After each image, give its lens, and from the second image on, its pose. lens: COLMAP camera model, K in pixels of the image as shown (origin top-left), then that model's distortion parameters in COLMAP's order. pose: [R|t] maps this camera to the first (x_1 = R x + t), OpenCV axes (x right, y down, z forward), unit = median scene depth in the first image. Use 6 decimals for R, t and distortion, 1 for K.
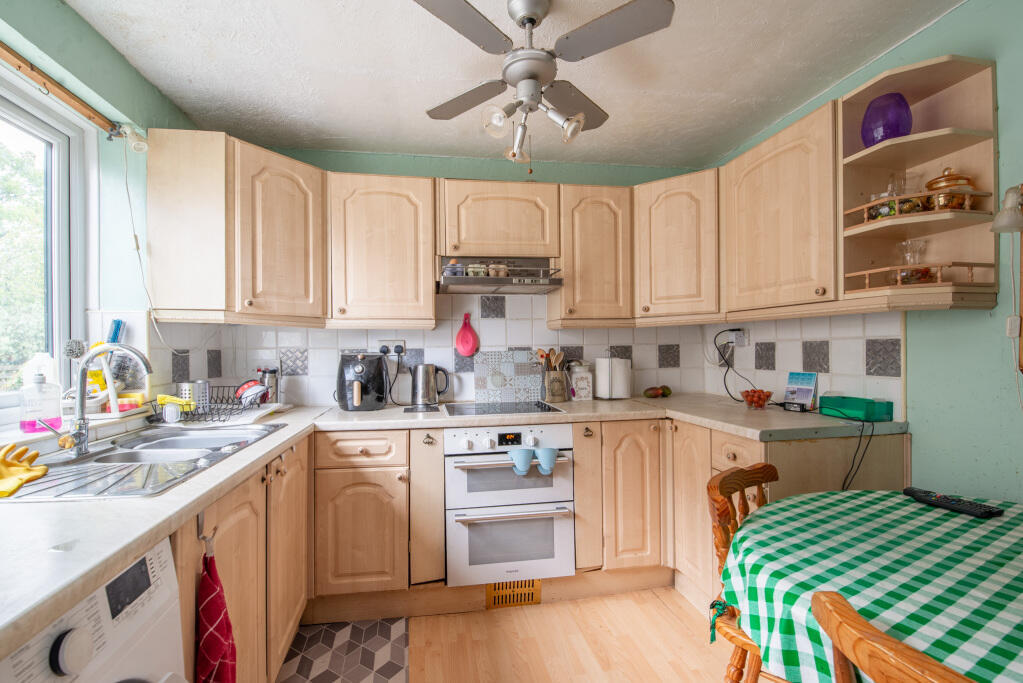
lens RADIAL K [[467.9, 0, 508.4], [0, 467.9, 352.6], [0, 0, 1]] dist [-0.011769, -0.000591]
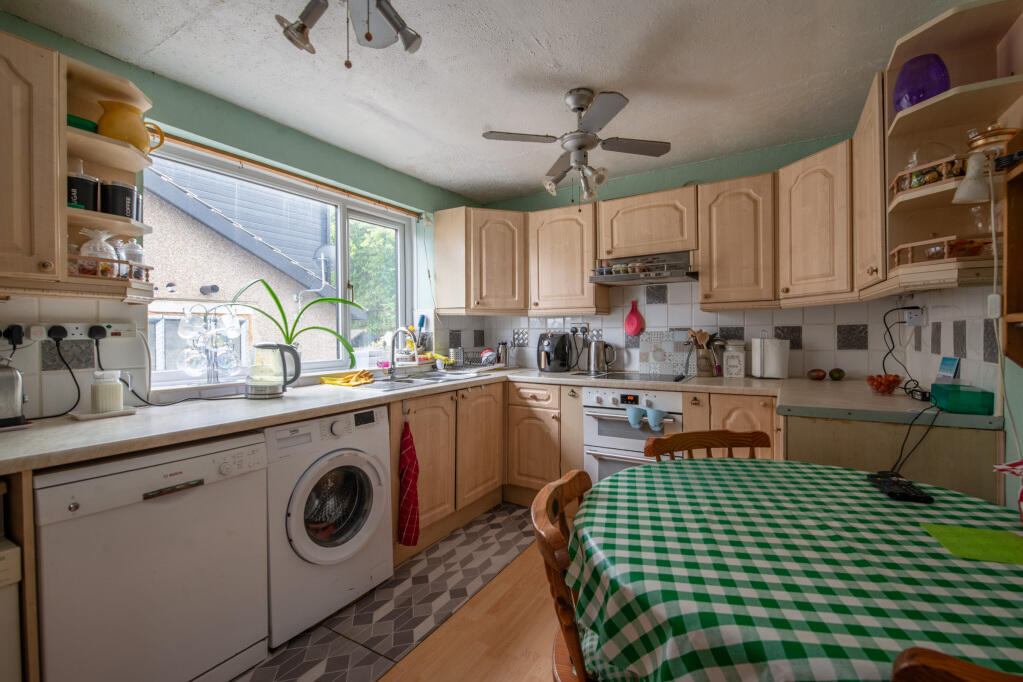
lens RADIAL K [[448.3, 0, 506.1], [0, 448.3, 338.2], [0, 0, 1]] dist [-0.001245, -0.000327]
pose [[0.754851, 0.012697, -0.655773, 0.509628], [-0.003448, 0.999876, 0.015390, -0.002096], [0.655887, -0.009356, 0.754801, -0.145278]]
